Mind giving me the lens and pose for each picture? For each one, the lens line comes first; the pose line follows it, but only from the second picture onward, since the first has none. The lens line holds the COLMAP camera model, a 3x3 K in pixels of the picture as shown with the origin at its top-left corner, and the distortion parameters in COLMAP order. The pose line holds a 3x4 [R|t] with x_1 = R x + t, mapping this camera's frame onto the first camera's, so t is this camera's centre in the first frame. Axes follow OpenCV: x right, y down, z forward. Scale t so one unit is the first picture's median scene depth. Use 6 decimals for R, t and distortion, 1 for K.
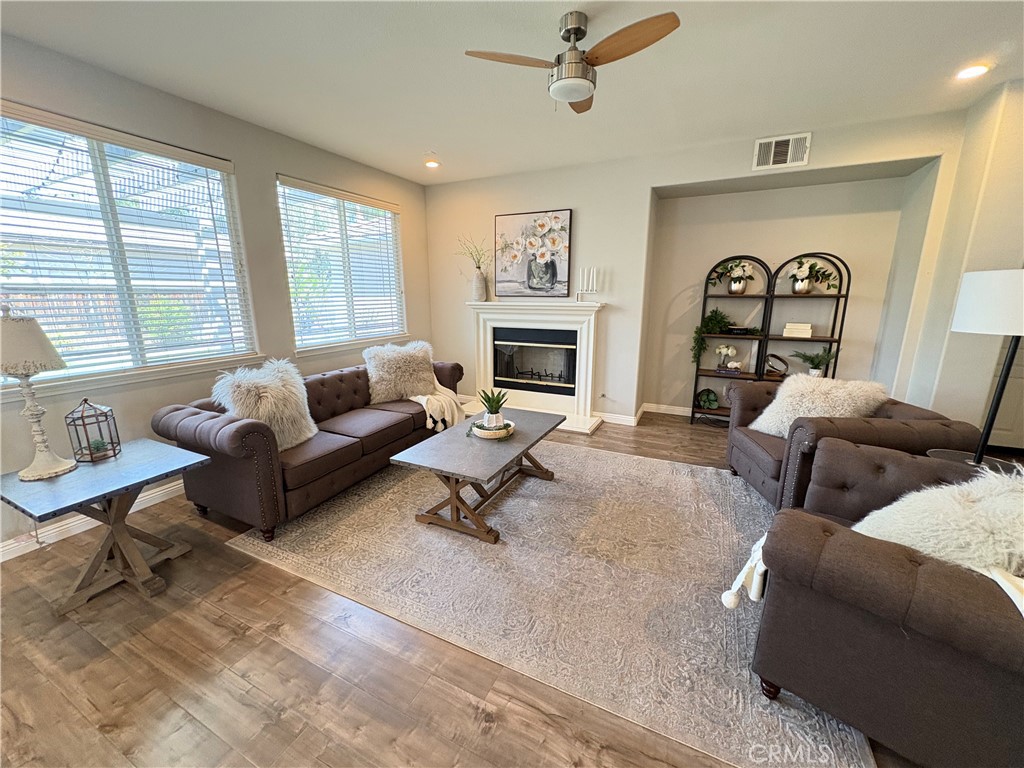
lens RADIAL K [[407.9, 0, 512.1], [0, 407.9, 385.3], [0, 0, 1]] dist [0.001406, 0.000031]
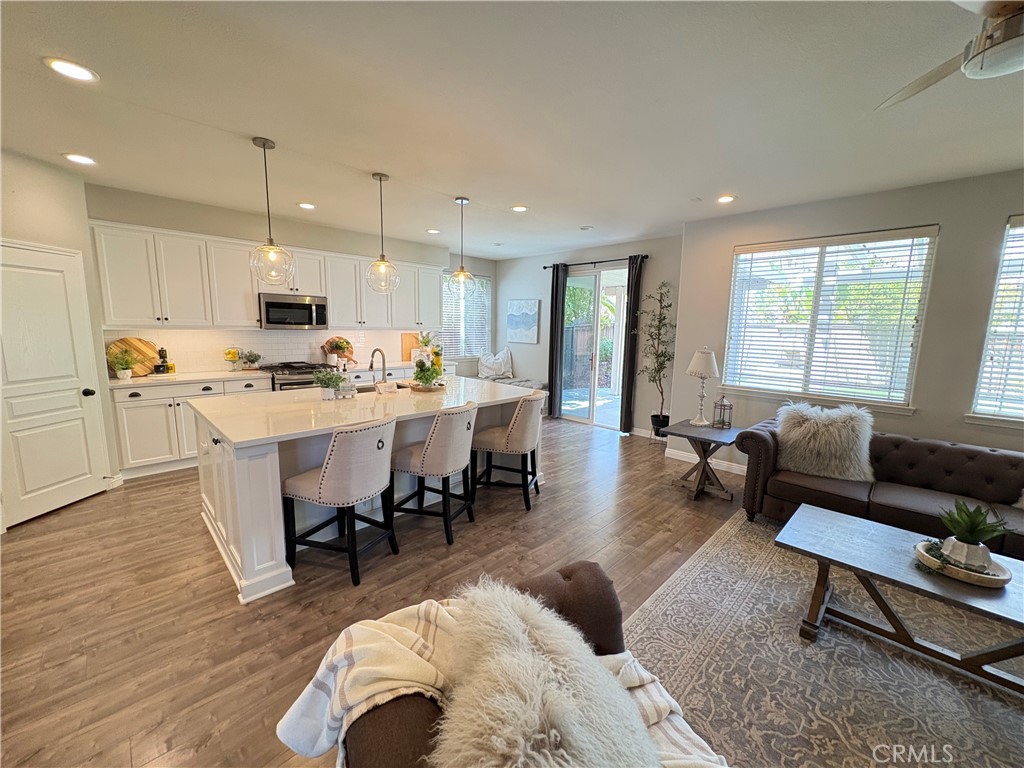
lens RADIAL K [[407.9, 0, 512.1], [0, 407.9, 384.1], [0, 0, 1]] dist [0.001406, 0.000031]
pose [[-0.325191, 0.130718, -0.936570, 0.567595], [-0.228204, 0.950281, 0.211868, -0.105990], [0.917700, 0.282627, -0.279193, 0.325210]]
